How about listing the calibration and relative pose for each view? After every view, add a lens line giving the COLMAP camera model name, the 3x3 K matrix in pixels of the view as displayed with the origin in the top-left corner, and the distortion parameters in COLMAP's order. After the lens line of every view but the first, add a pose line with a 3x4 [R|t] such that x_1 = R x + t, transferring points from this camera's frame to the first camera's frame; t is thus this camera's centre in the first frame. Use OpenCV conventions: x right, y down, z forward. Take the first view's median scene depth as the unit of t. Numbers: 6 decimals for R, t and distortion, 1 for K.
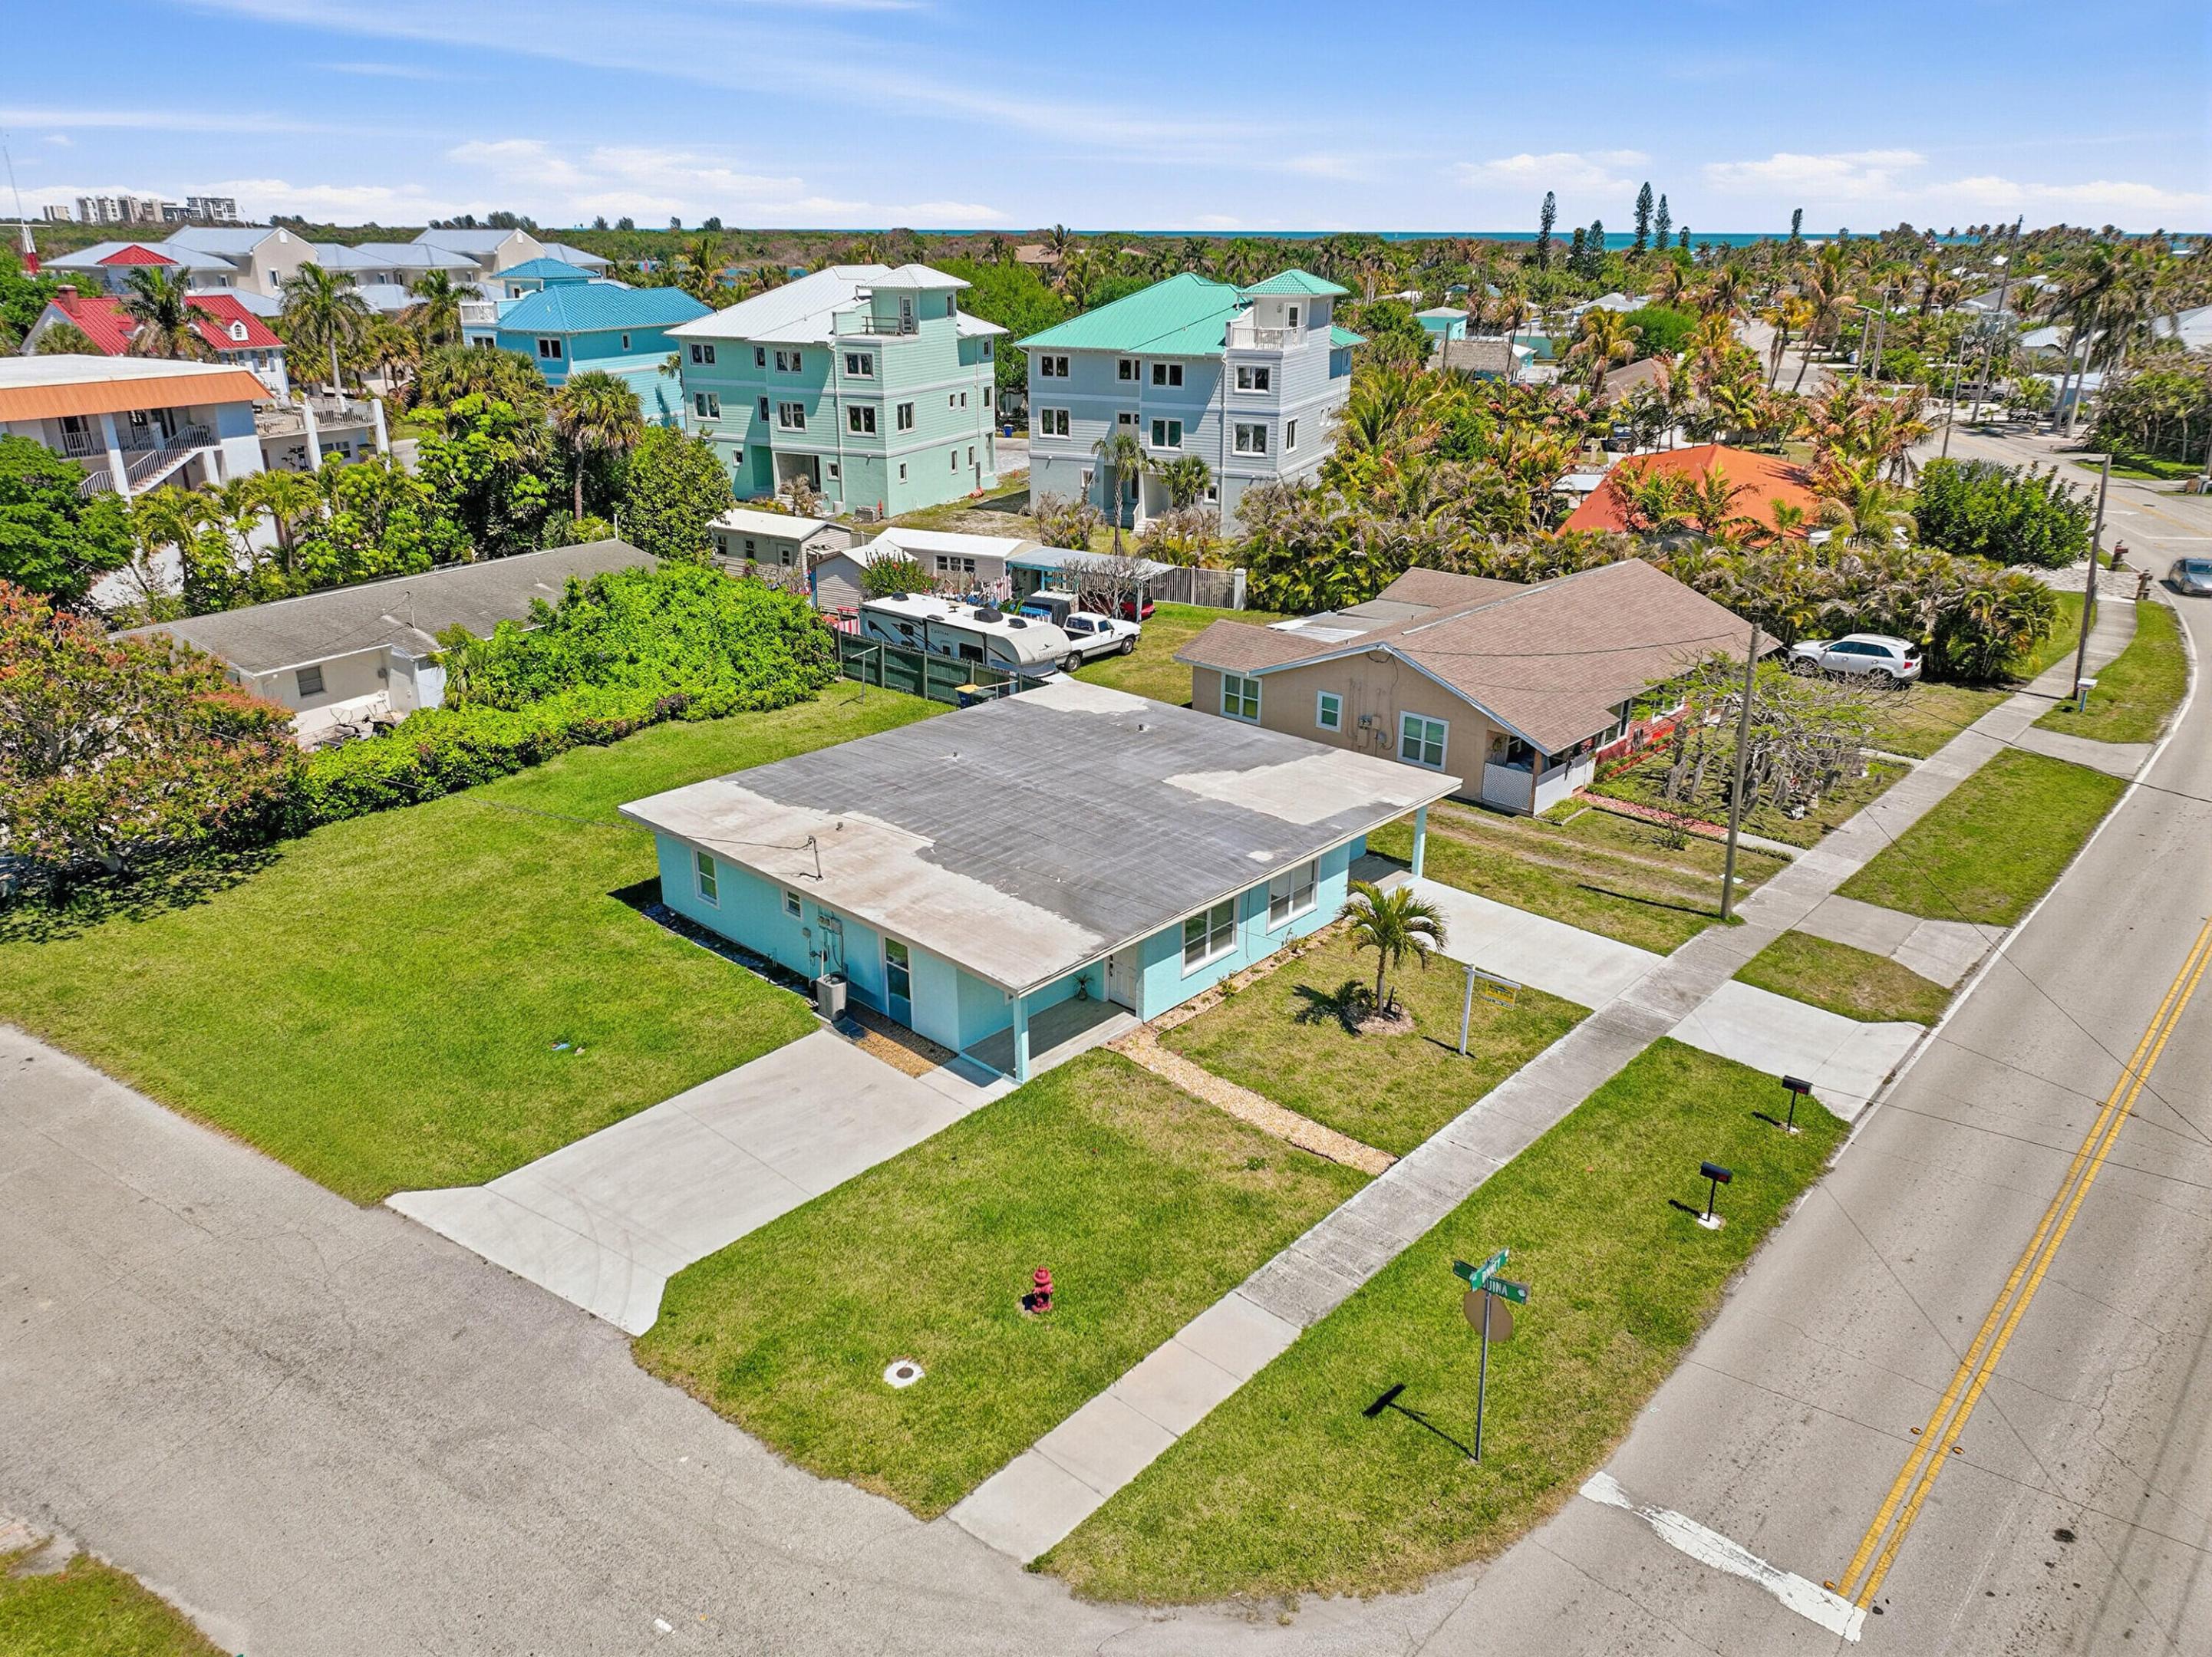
lens RADIAL K [[1554.4, 0, 1106.0], [0, 1554.4, 828.5], [0, 0, 1]] dist [0.006198, 0.005283]
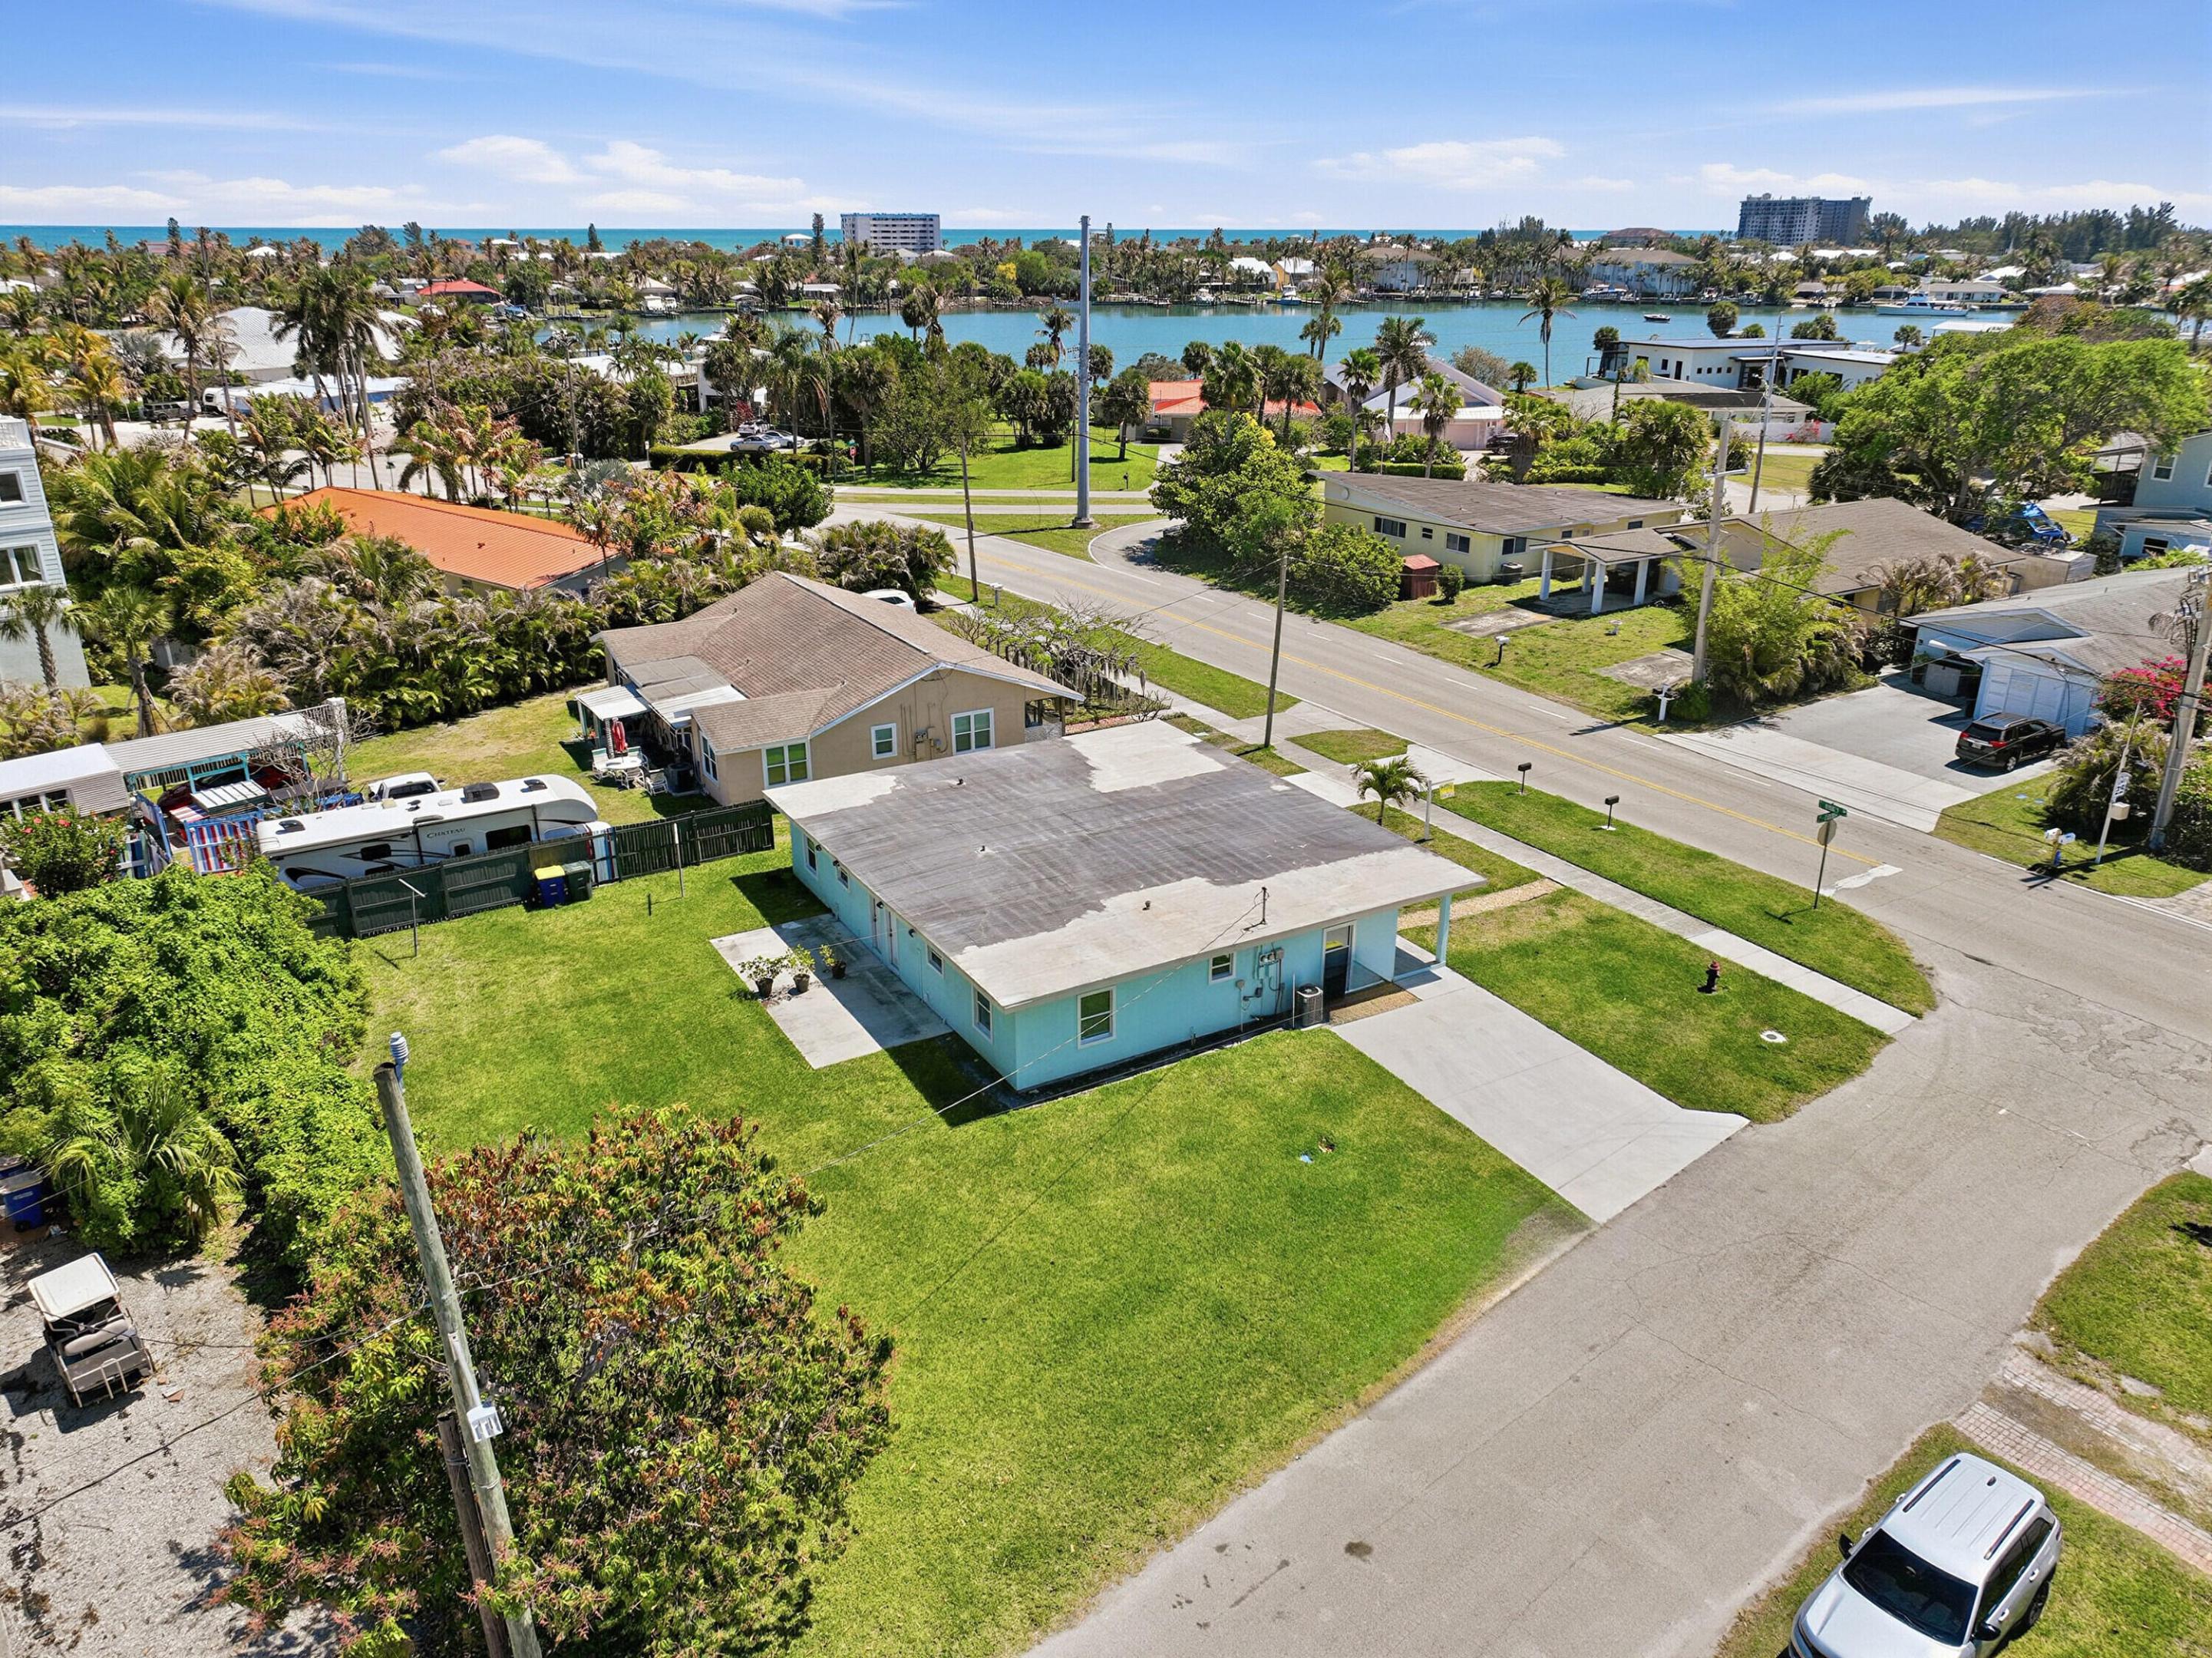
lens RADIAL K [[1553.5, 0, 1106.0], [0, 1553.5, 829.0], [0, 0, 1]] dist [0.000671, 0.008642]
pose [[0.281076, -0.350594, 0.893353, -0.920212], [0.344701, 0.905644, 0.246963, -0.266108], [-0.895644, 0.238524, 0.375405, 0.515154]]
